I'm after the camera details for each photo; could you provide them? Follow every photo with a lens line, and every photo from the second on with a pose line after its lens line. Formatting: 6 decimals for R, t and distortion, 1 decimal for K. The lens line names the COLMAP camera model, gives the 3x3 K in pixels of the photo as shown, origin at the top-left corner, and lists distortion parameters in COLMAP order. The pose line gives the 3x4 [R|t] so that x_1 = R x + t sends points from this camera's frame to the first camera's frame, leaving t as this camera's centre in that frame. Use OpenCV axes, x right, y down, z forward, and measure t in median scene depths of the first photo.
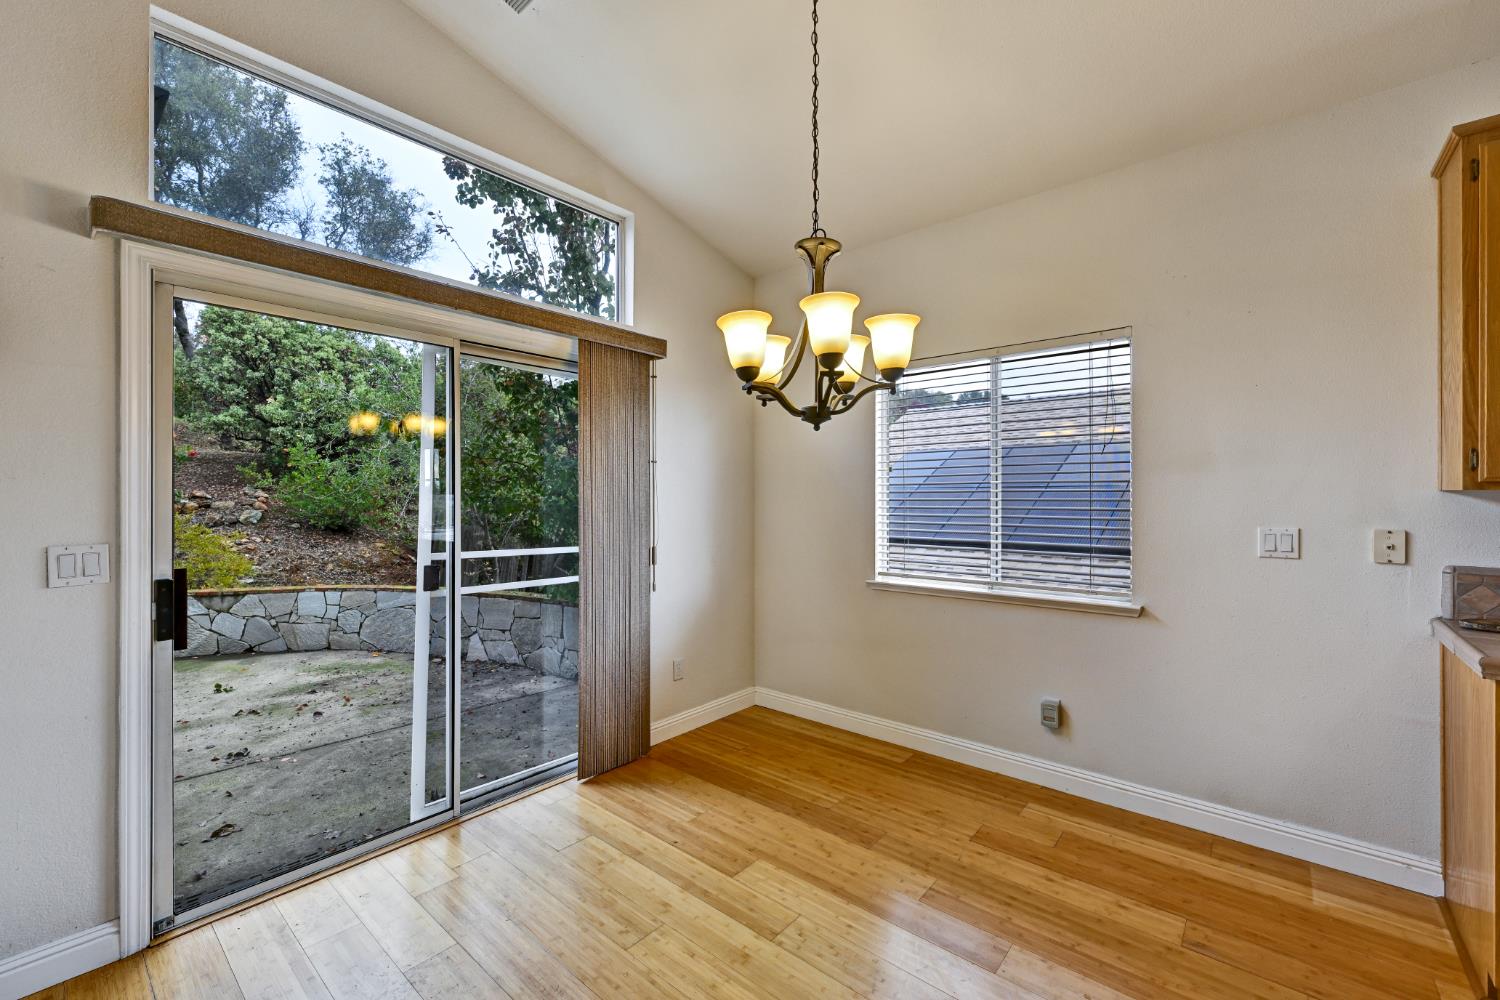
lens RADIAL K [[612.3, 0, 731.2], [0, 612.3, 494.4], [0, 0, 1]] dist [0.000674, -0.000031]
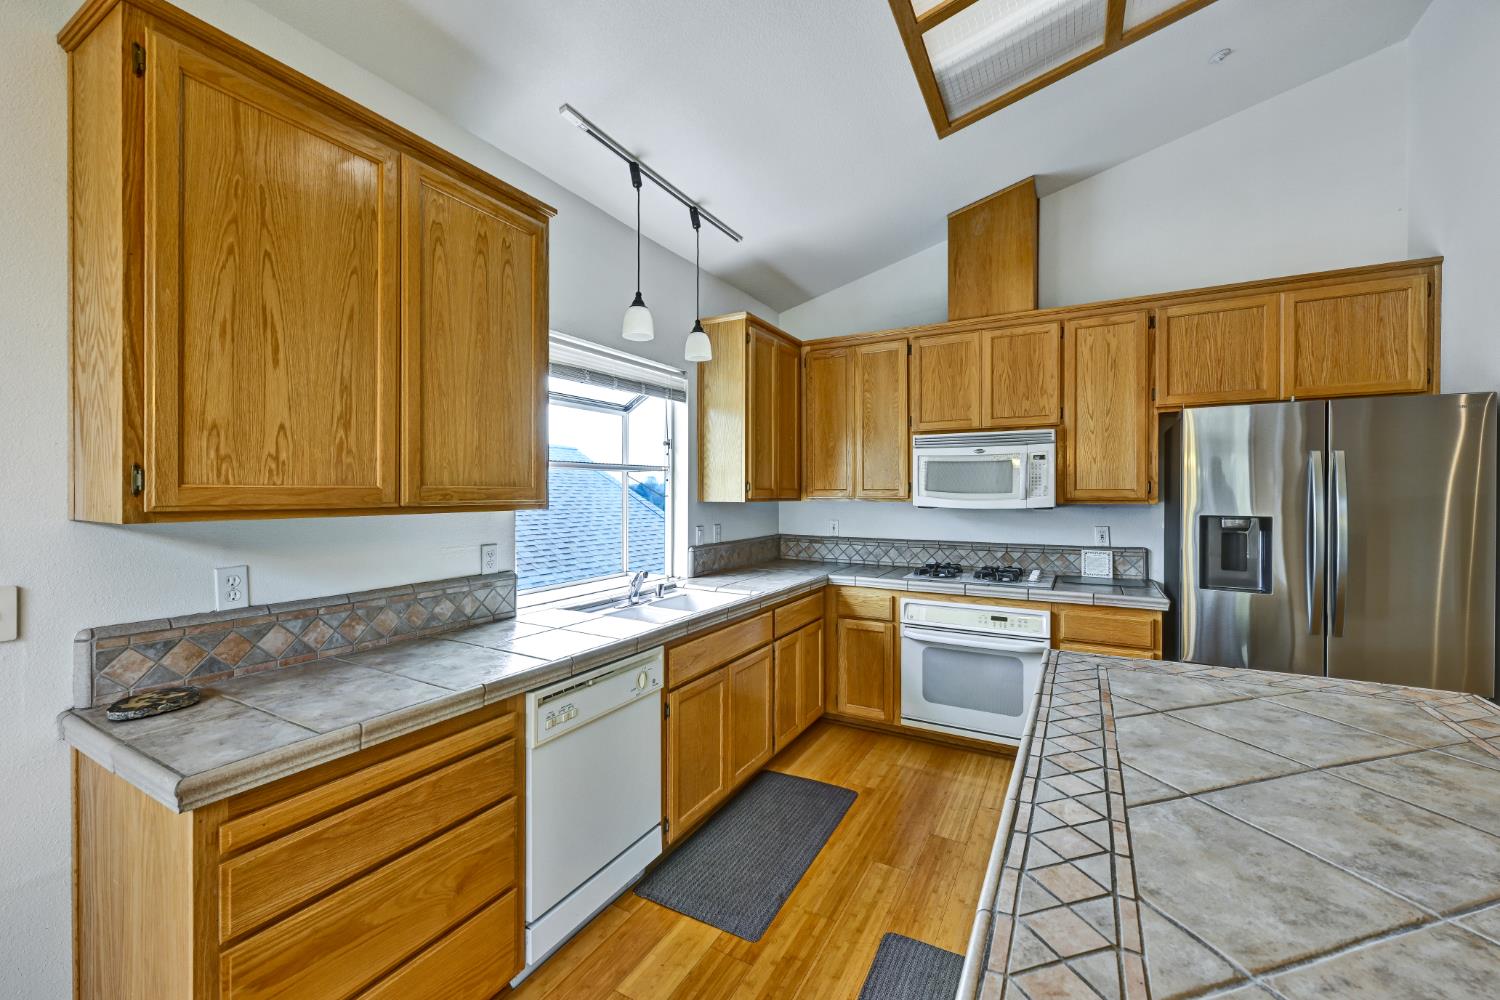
lens RADIAL K [[604.6, 0, 757.4], [0, 604.6, 492.9], [0, 0, 1]] dist [0.000803, 0.000302]
pose [[-0.214015, -0.004361, 0.976821, 0.246556], [-0.003342, 0.999987, 0.003732, -0.029390], [-0.976825, -0.002465, -0.214027, 0.289197]]
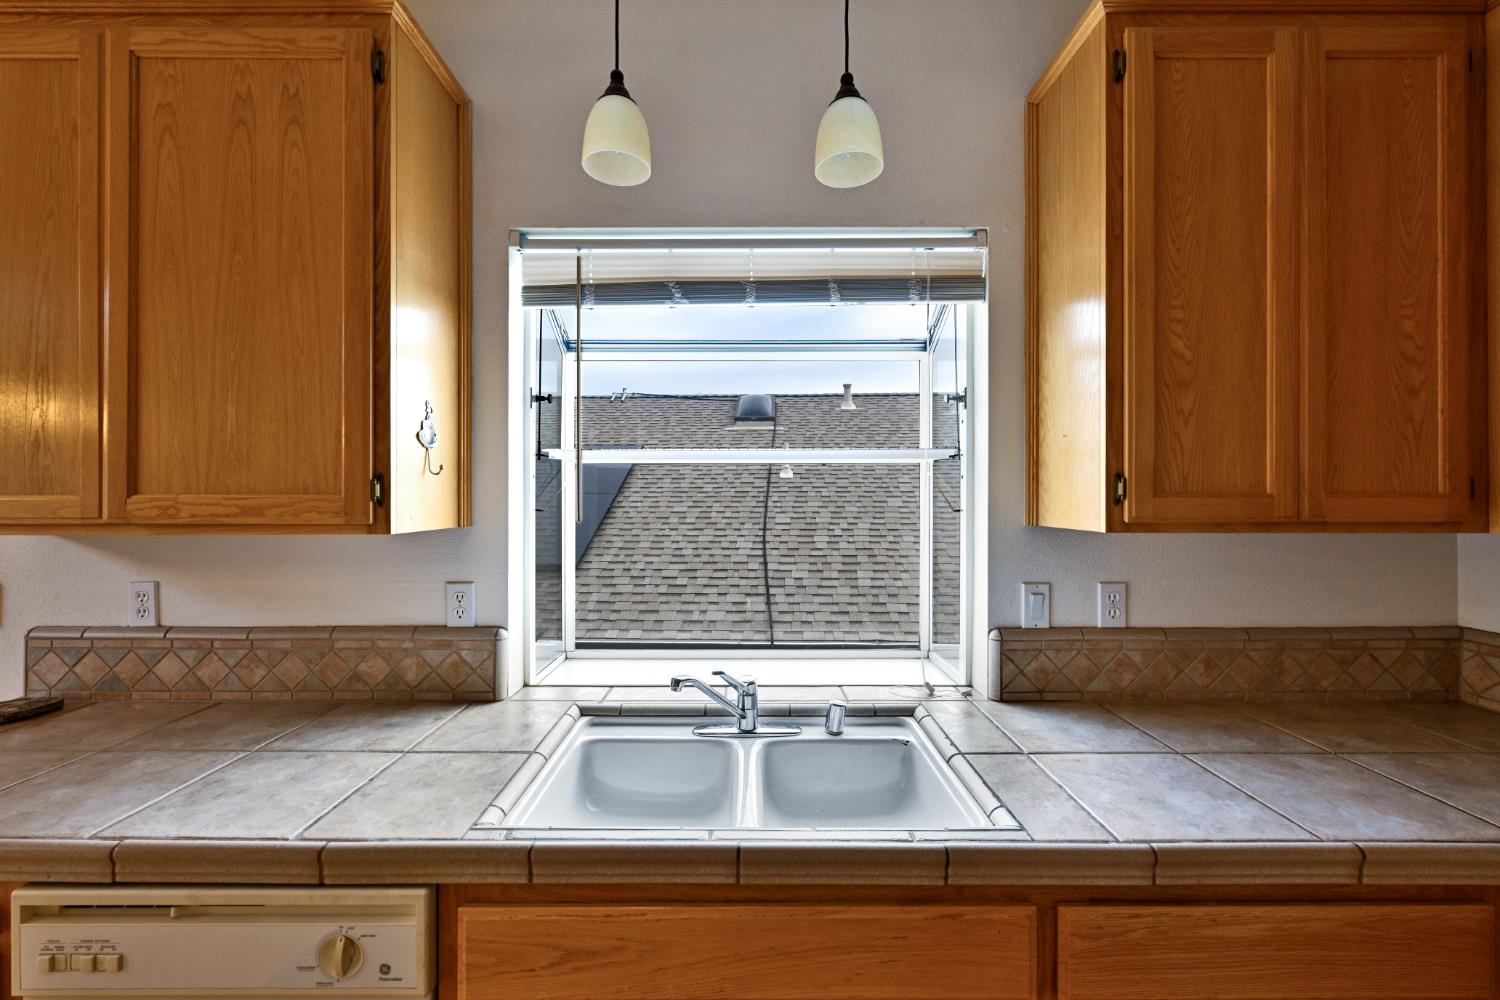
lens RADIAL K [[607.0, 0, 726.4], [0, 607.0, 499.6], [0, 0, 1]] dist [-0.001380, -0.000234]
pose [[0.760808, -0.003425, 0.648968, 0.954983], [0.001275, 0.999992, 0.003783, -0.030705], [-0.648976, -0.002051, 0.760806, -0.099127]]
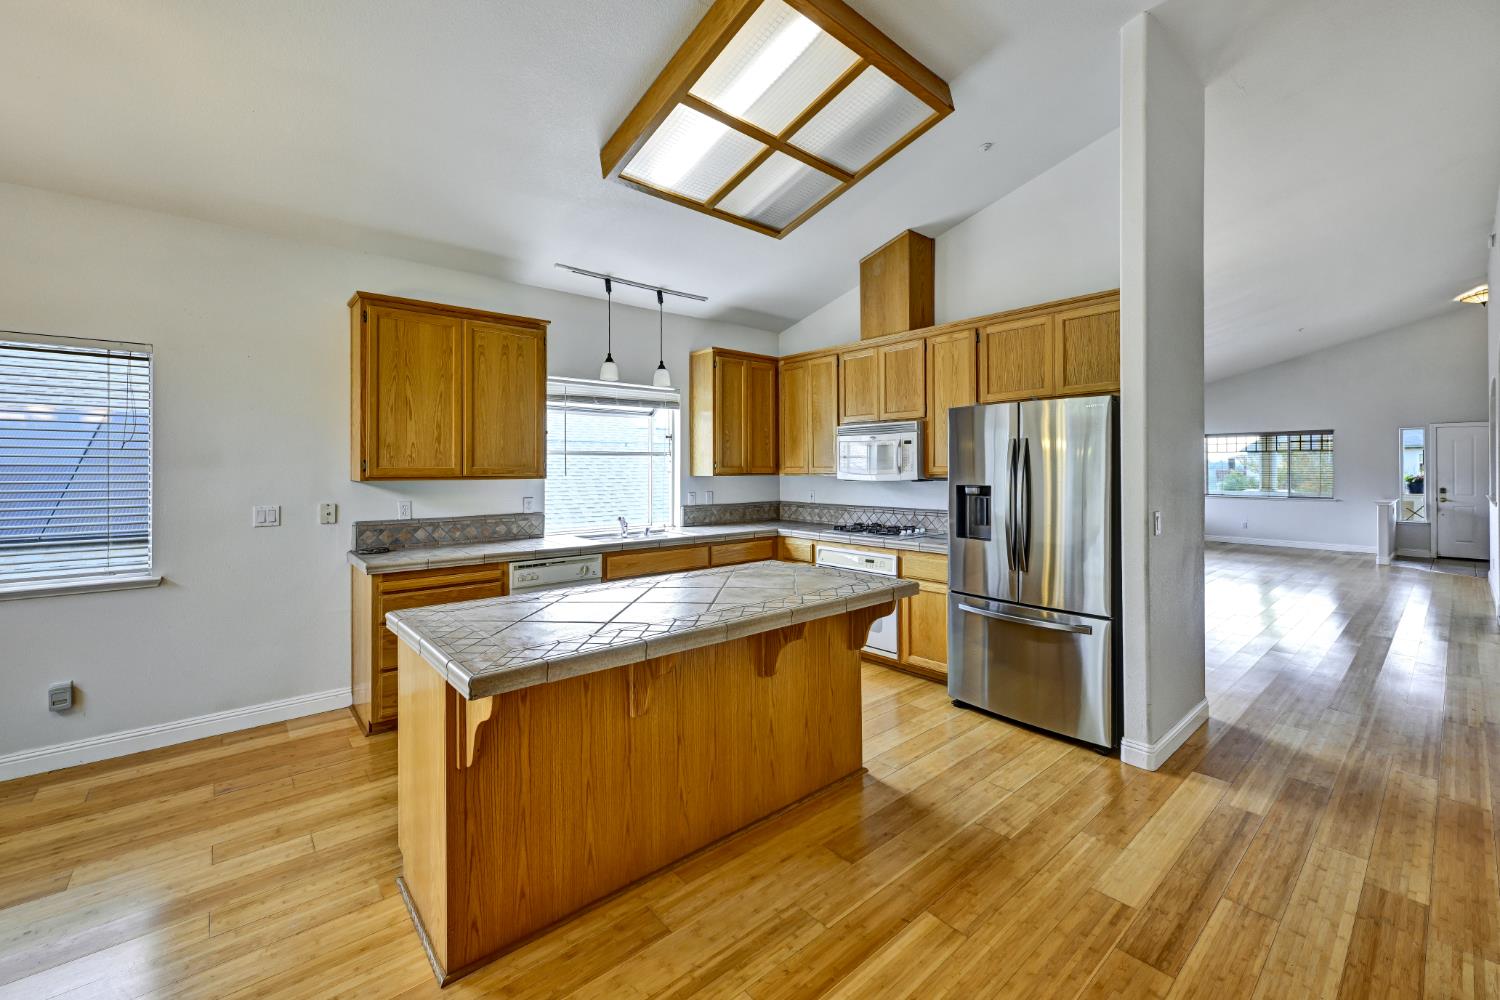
lens RADIAL K [[622.0, 0, 749.1], [0, 622.0, 464.9], [0, 0, 1]] dist [0.000091, -0.000100]
pose [[0.141500, 0.003617, 0.989932, -0.365542], [0.001138, 0.999992, -0.003817, -0.031761], [-0.989938, 0.001667, 0.141495, -0.312946]]
